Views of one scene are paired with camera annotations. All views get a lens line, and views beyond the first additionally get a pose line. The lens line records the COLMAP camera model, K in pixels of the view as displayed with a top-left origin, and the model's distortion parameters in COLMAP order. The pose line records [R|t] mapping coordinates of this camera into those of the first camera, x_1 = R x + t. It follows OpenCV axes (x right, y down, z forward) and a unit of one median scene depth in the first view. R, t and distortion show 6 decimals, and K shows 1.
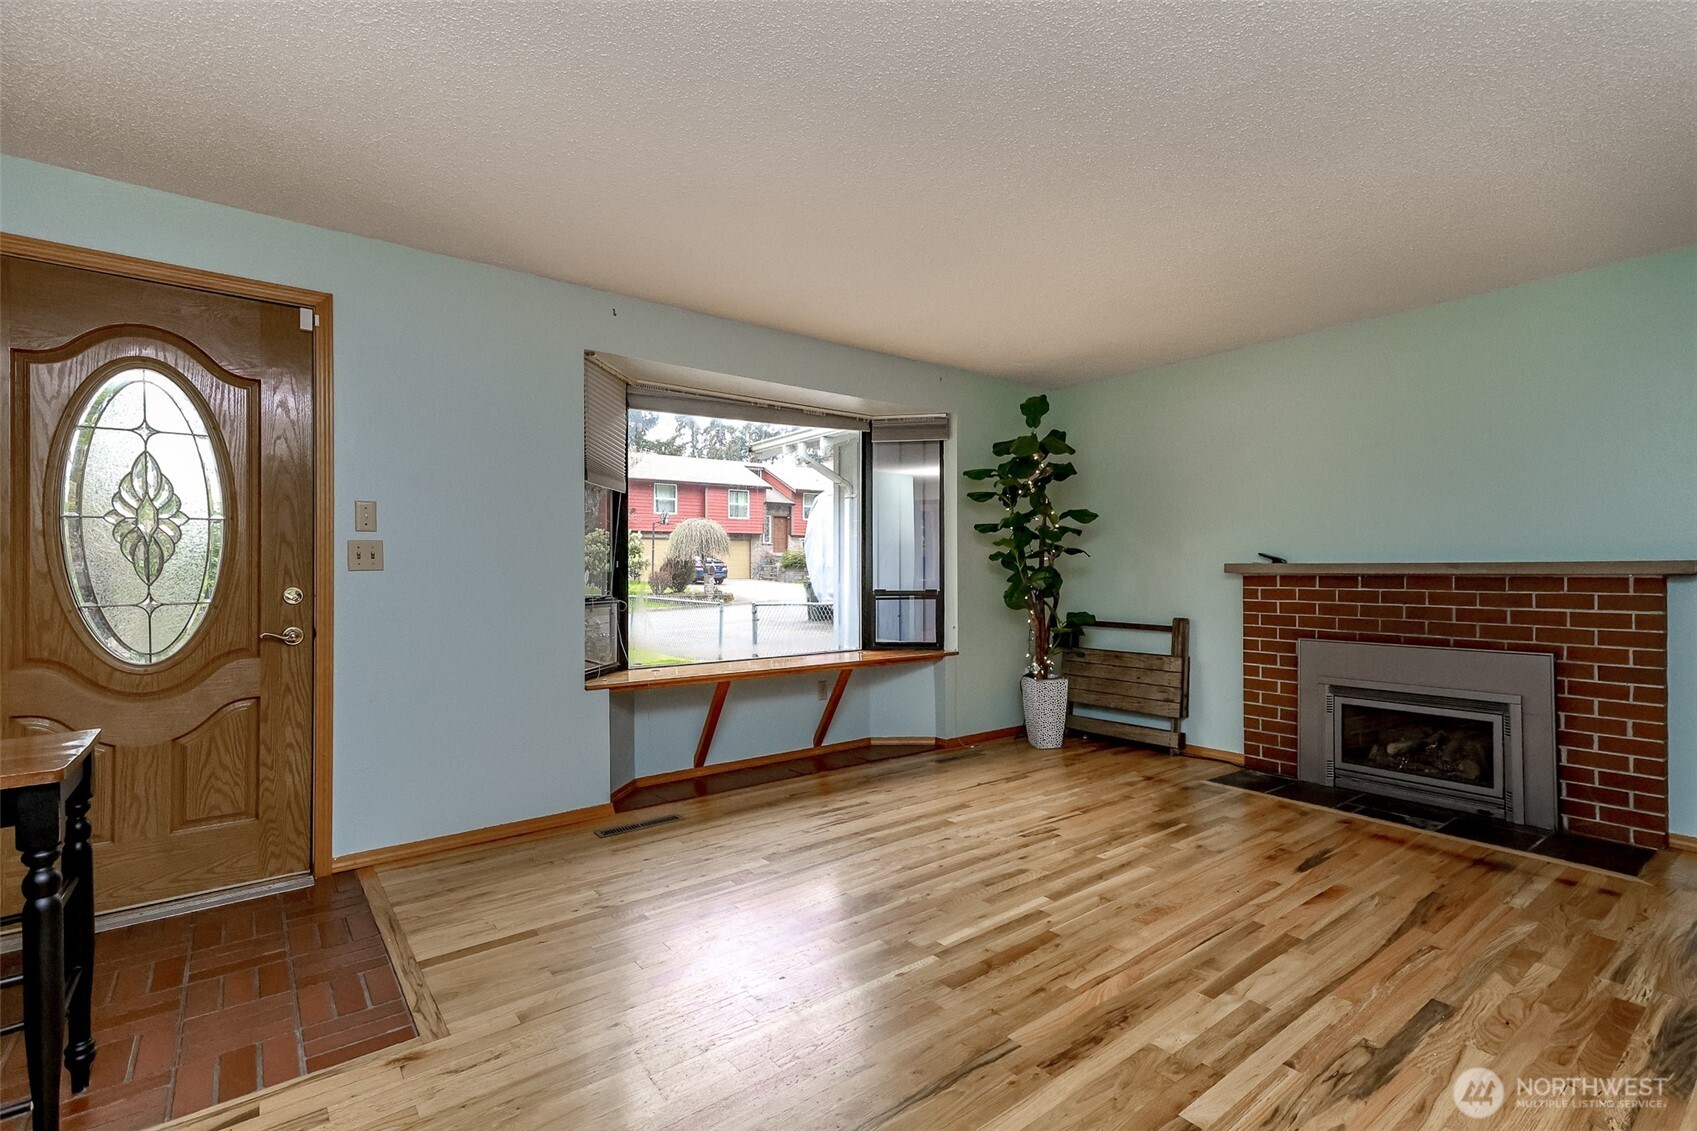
lens RADIAL K [[767.5, 0, 857.2], [0, 767.5, 568.0], [0, 0, 1]] dist [0.020290, 0.001160]
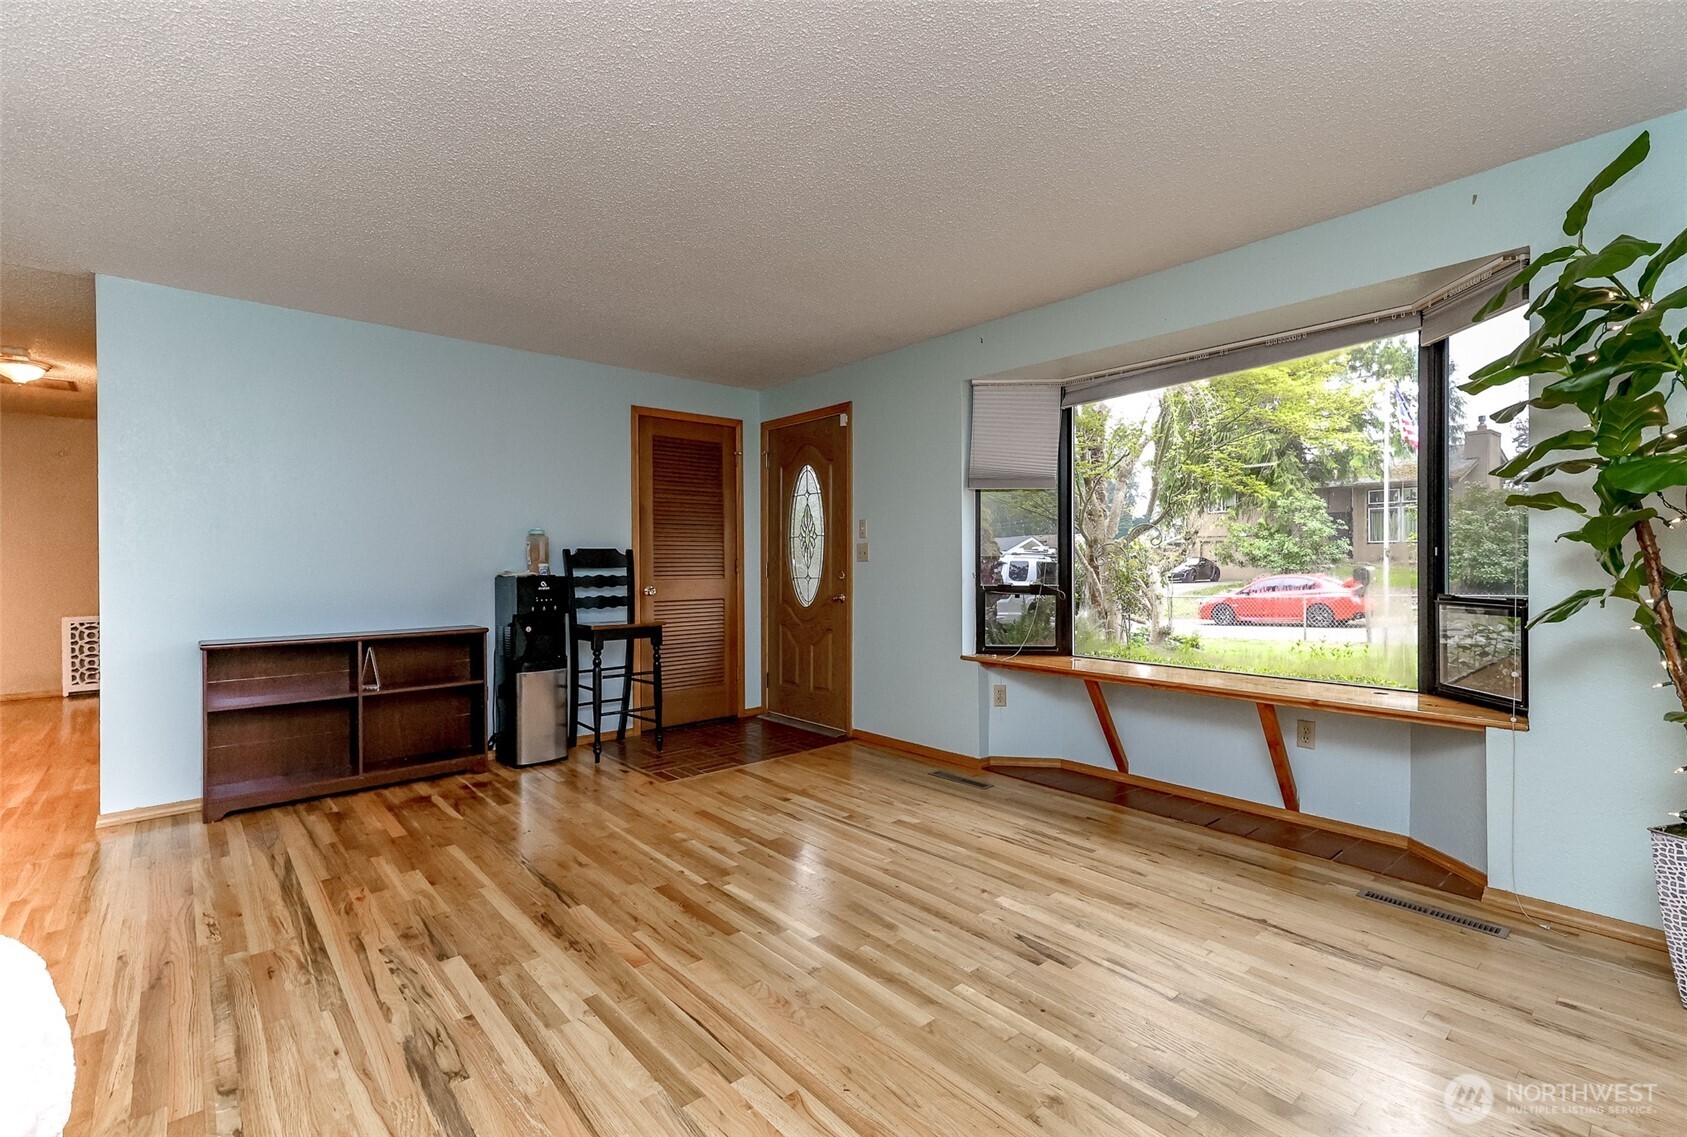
lens RADIAL K [[761.6, 0, 854.3], [0, 761.6, 564.8], [0, 0, 1]] dist [0.013299, -0.000239]
pose [[0.068761, 0.006289, -0.997613, 1.306623], [0.003970, 0.999970, 0.006578, -0.000659], [0.997625, -0.004413, 0.068734, 1.154564]]
